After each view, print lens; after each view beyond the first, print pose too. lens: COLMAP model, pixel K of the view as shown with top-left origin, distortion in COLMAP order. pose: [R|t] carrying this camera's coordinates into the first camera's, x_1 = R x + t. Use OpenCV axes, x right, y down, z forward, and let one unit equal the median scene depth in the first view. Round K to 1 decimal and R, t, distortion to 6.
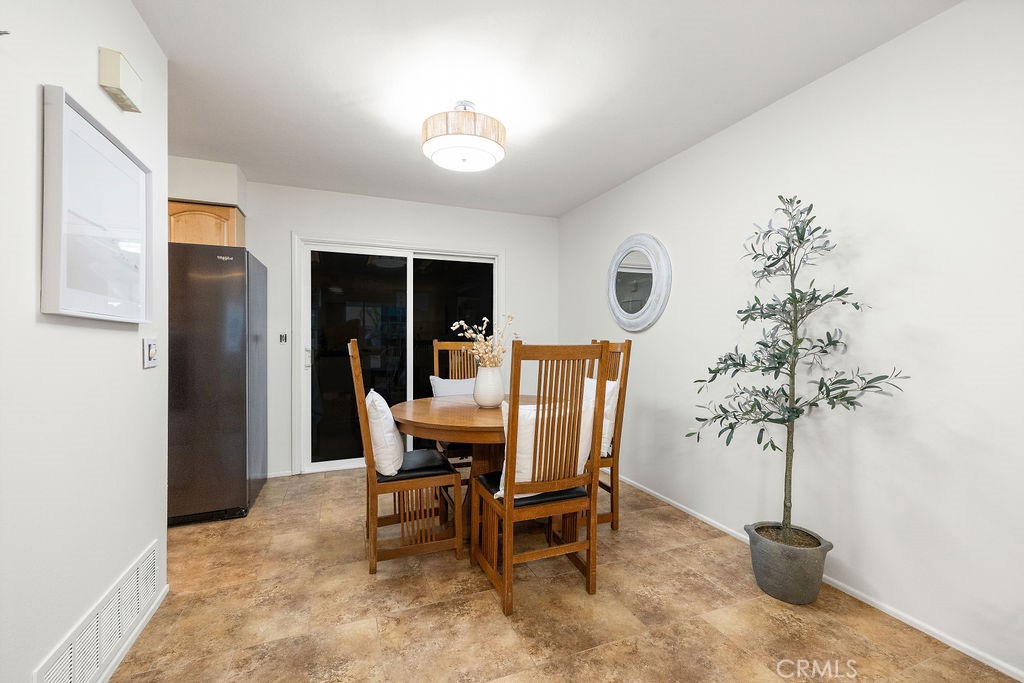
lens RADIAL K [[415.9, 0, 512.8], [0, 415.9, 337.4], [0, 0, 1]] dist [-0.003178, -0.000163]
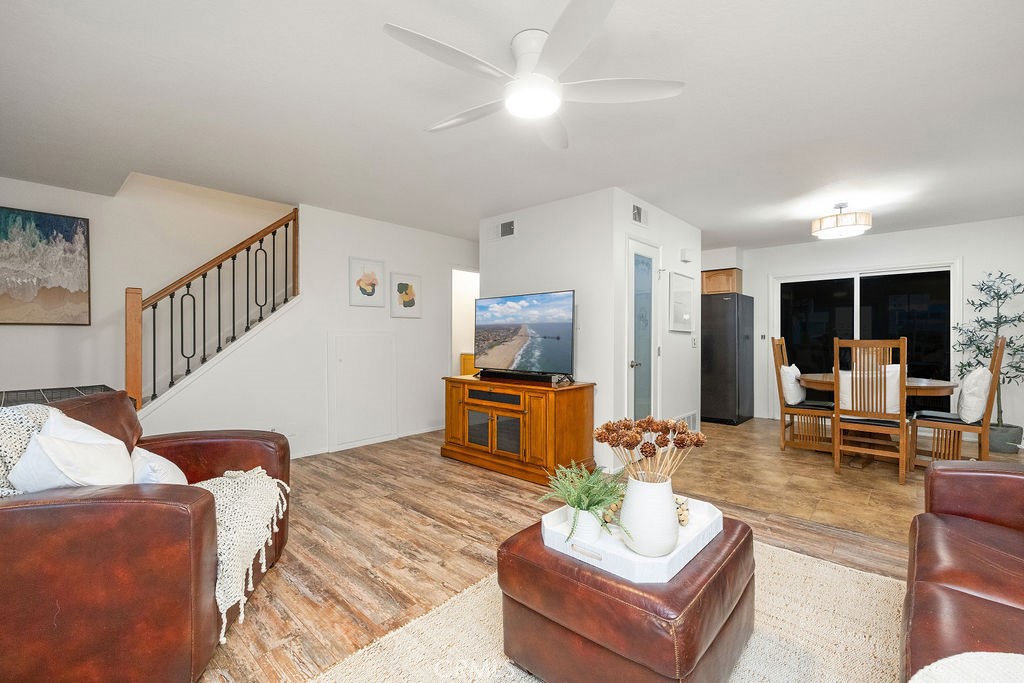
lens RADIAL K [[435.3, 0, 518.0], [0, 435.3, 336.3], [0, 0, 1]] dist [0.001872, -0.000042]
pose [[0.420814, -0.006219, -0.907126, 0.770662], [-0.000706, 0.999974, -0.007183, 0.011962], [0.907147, 0.003663, 0.420798, -0.790620]]
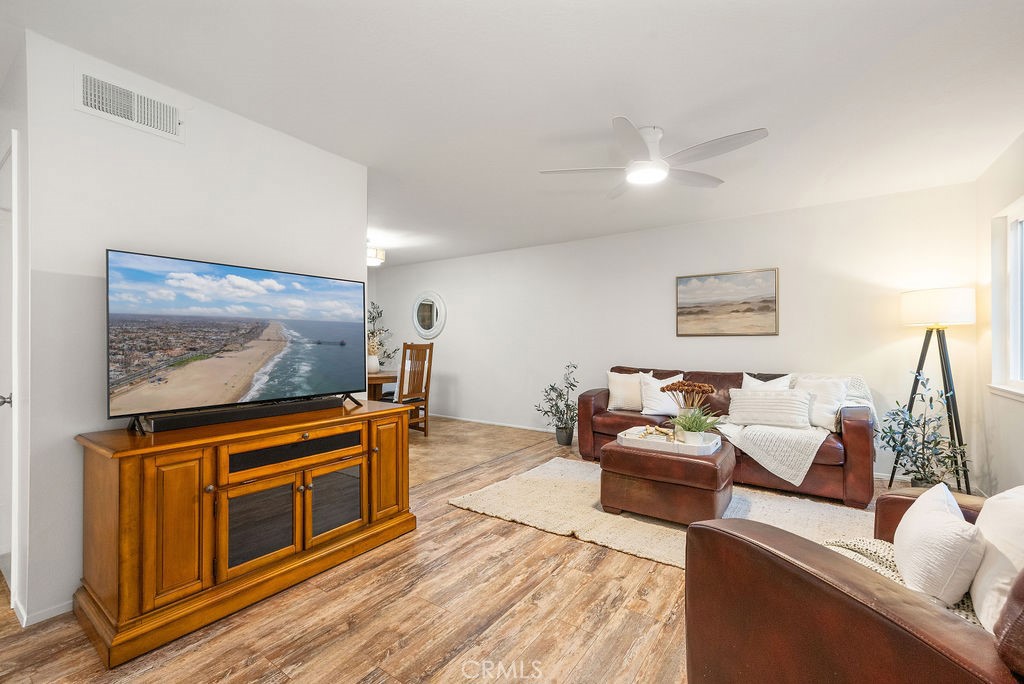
lens RADIAL K [[435.3, 0, 516.6], [0, 435.3, 346.2], [0, 0, 1]] dist [0.001872, -0.000042]
pose [[0.846973, -0.010685, 0.531528, -0.539673], [0.007688, 0.999940, 0.007851, 0.008828], [-0.531580, -0.002564, 0.847004, -1.121500]]
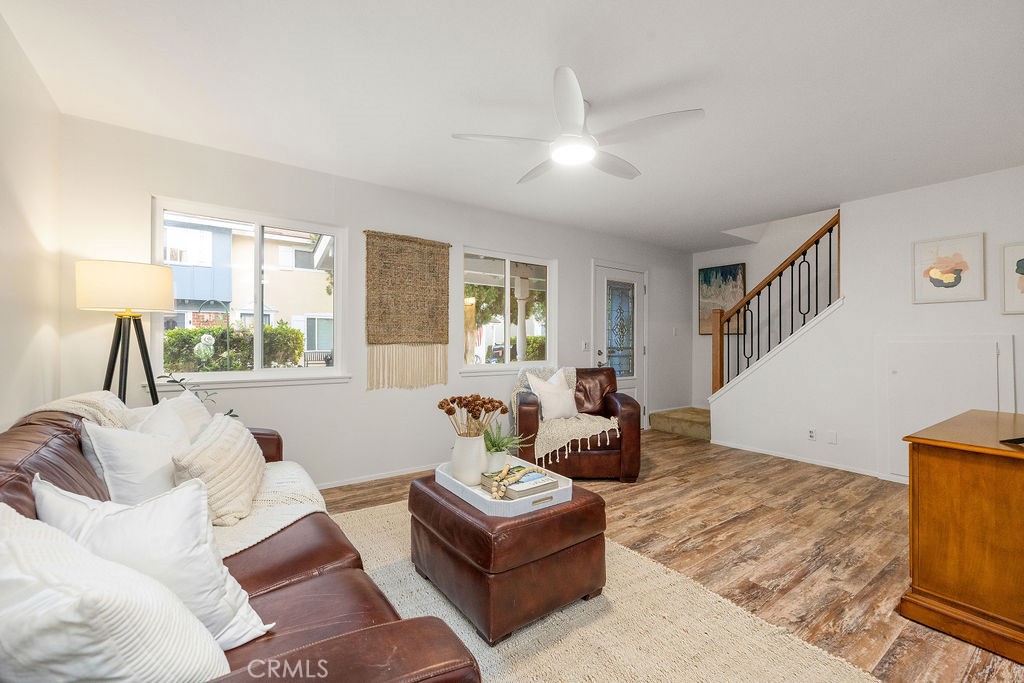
lens RADIAL K [[435.3, 0, 513.3], [0, 435.3, 336.5], [0, 0, 1]] dist [0.001872, -0.000042]
pose [[-0.974061, -0.020667, -0.225340, 0.476891], [-0.019880, 0.999786, -0.005761, 0.011861], [0.225411, -0.001132, -0.974263, 0.279790]]
